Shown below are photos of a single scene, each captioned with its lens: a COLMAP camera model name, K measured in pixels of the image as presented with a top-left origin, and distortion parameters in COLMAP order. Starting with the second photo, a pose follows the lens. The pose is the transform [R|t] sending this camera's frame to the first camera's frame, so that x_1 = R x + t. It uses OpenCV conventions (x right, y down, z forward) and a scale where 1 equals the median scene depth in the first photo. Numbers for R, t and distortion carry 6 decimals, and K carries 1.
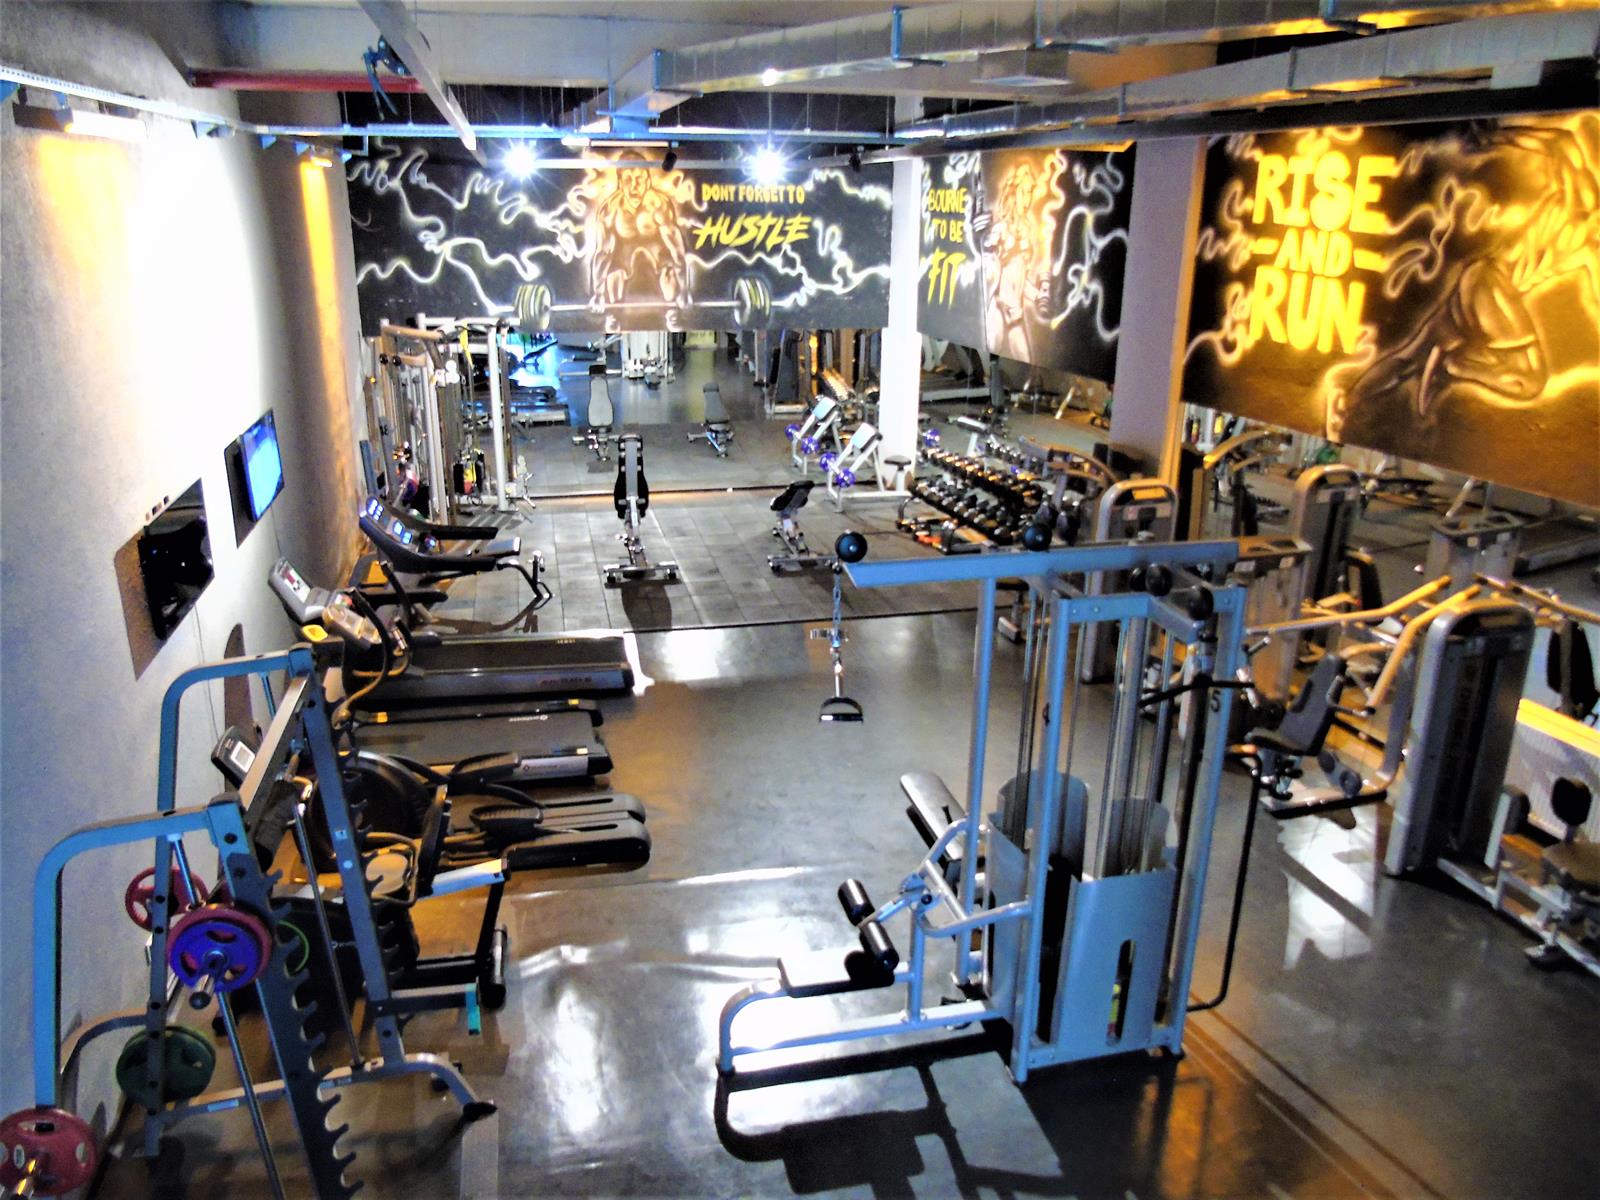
lens RADIAL K [[1181.8, 0, 796.3], [0, 1181.8, 596.8], [0, 0, 1]] dist [-0.045212, 0.028665]
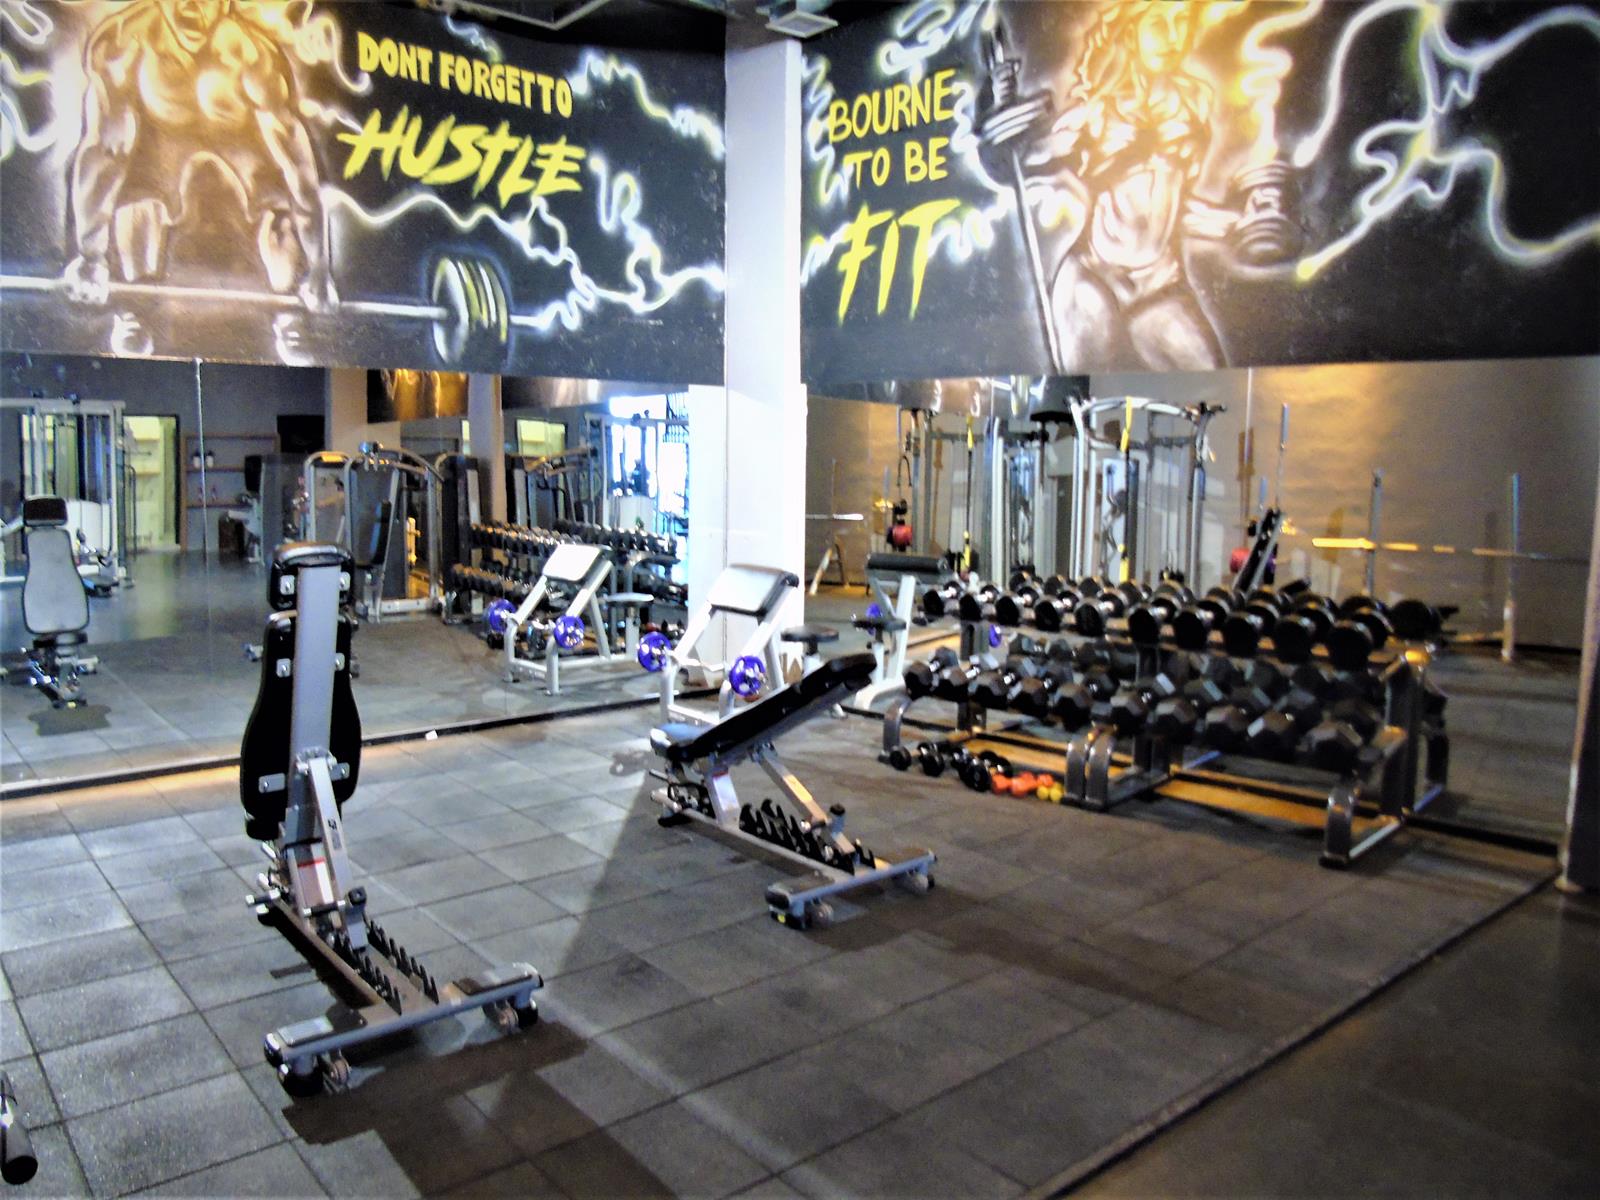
lens RADIAL K [[1181.8, 0, 791.0], [0, 1181.8, 594.6], [0, 0, 1]] dist [-0.045212, 0.028665]
pose [[0.888175, -0.053525, 0.456377, -0.145527], [0.148999, 0.973076, -0.175848, -0.048745], [-0.434678, 0.224183, 0.872237, 0.598987]]
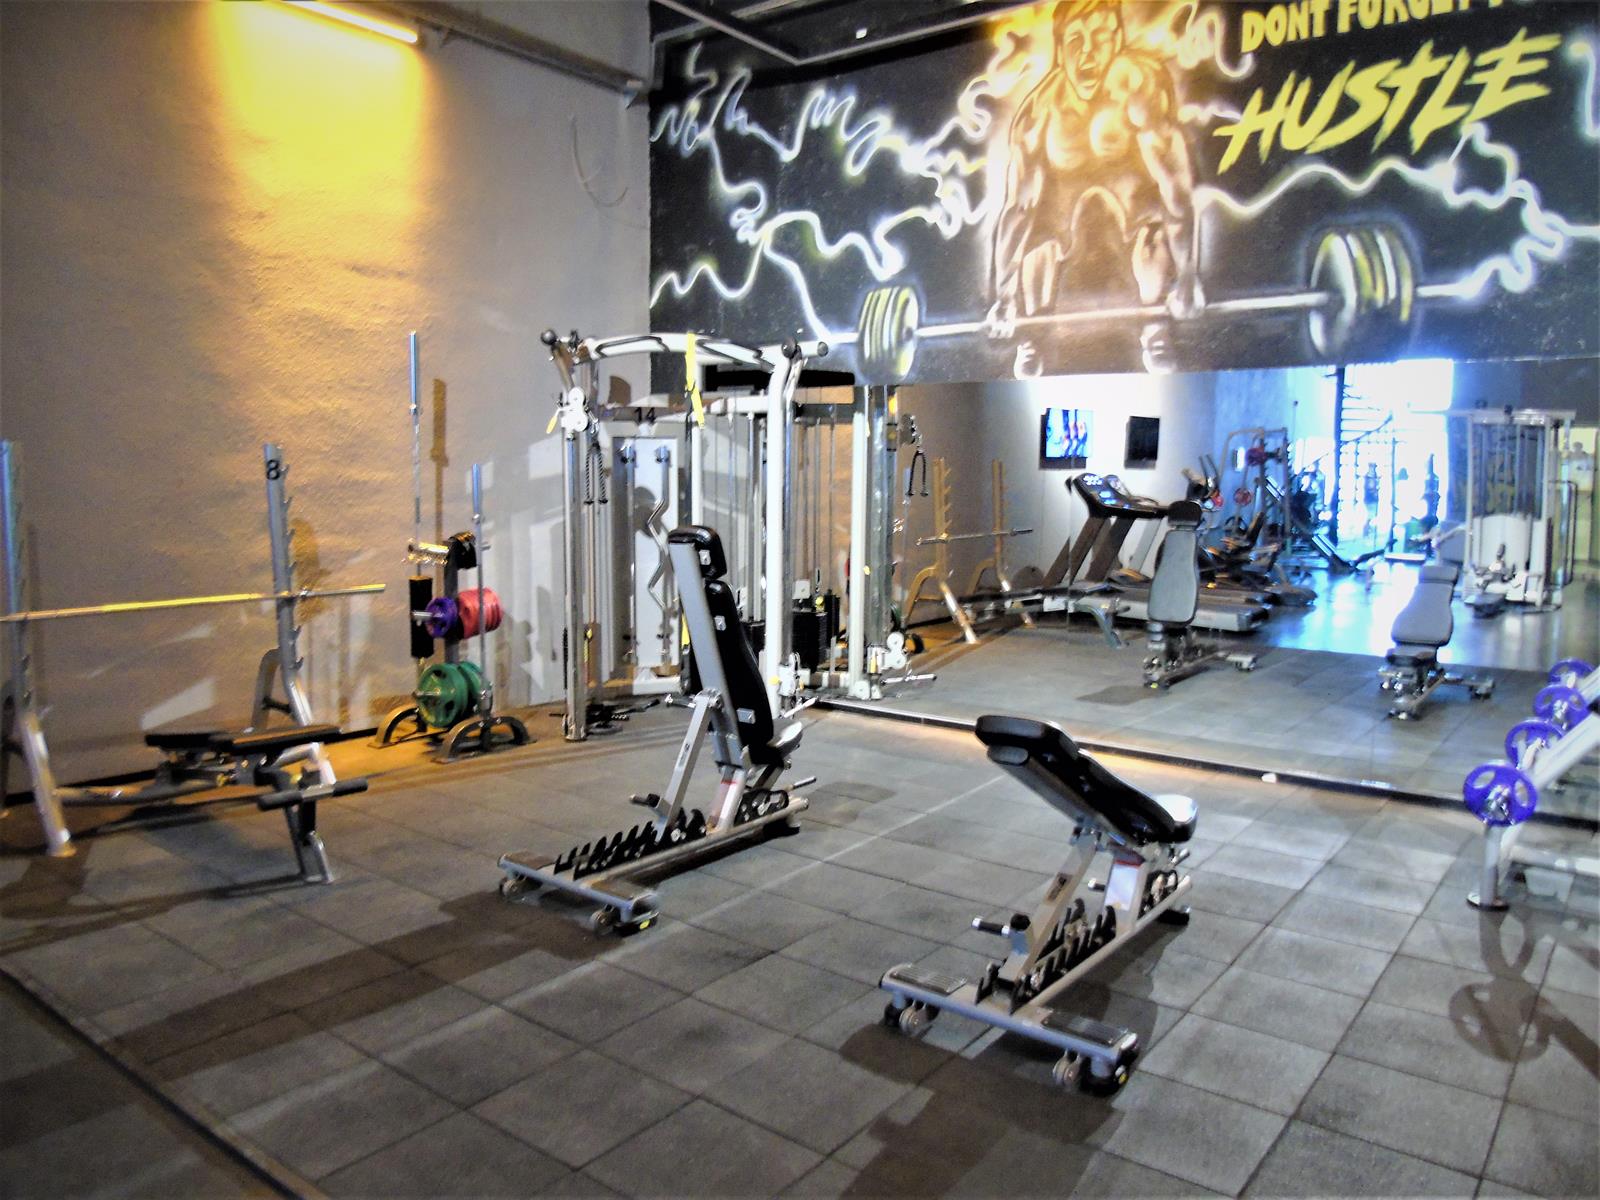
lens RADIAL K [[1181.8, 0, 790.7], [0, 1181.8, 598.6], [0, 0, 1]] dist [-0.045212, 0.028665]
pose [[0.632505, 0.080322, -0.770381, 0.148643], [-0.253327, 0.961361, -0.107755, -0.071377], [0.731959, 0.263313, 0.628413, 0.681509]]
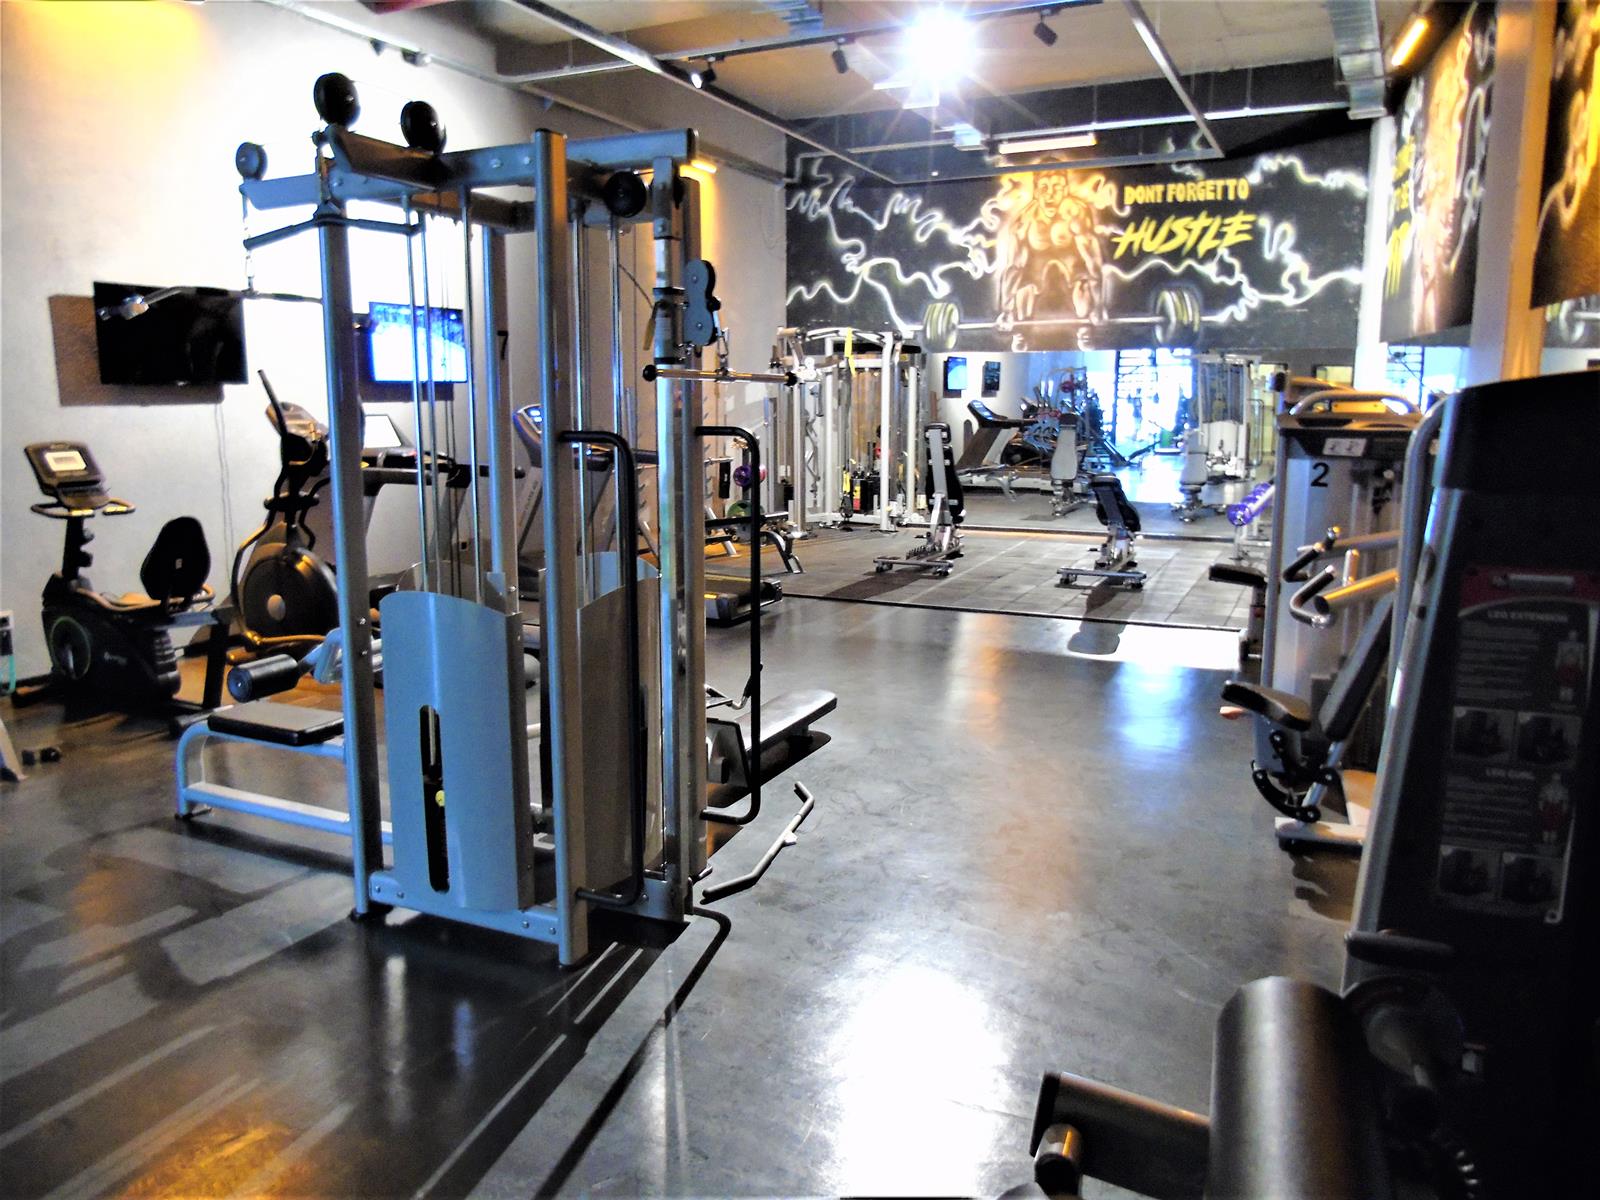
lens RADIAL K [[1181.8, 0, 801.1], [0, 1181.8, 597.3], [0, 0, 1]] dist [-0.045212, 0.028665]
pose [[0.787475, 0.092046, -0.609434, 0.297907], [-0.190966, 0.976565, -0.099259, 0.090632], [0.586016, 0.194545, 0.786599, 0.212050]]
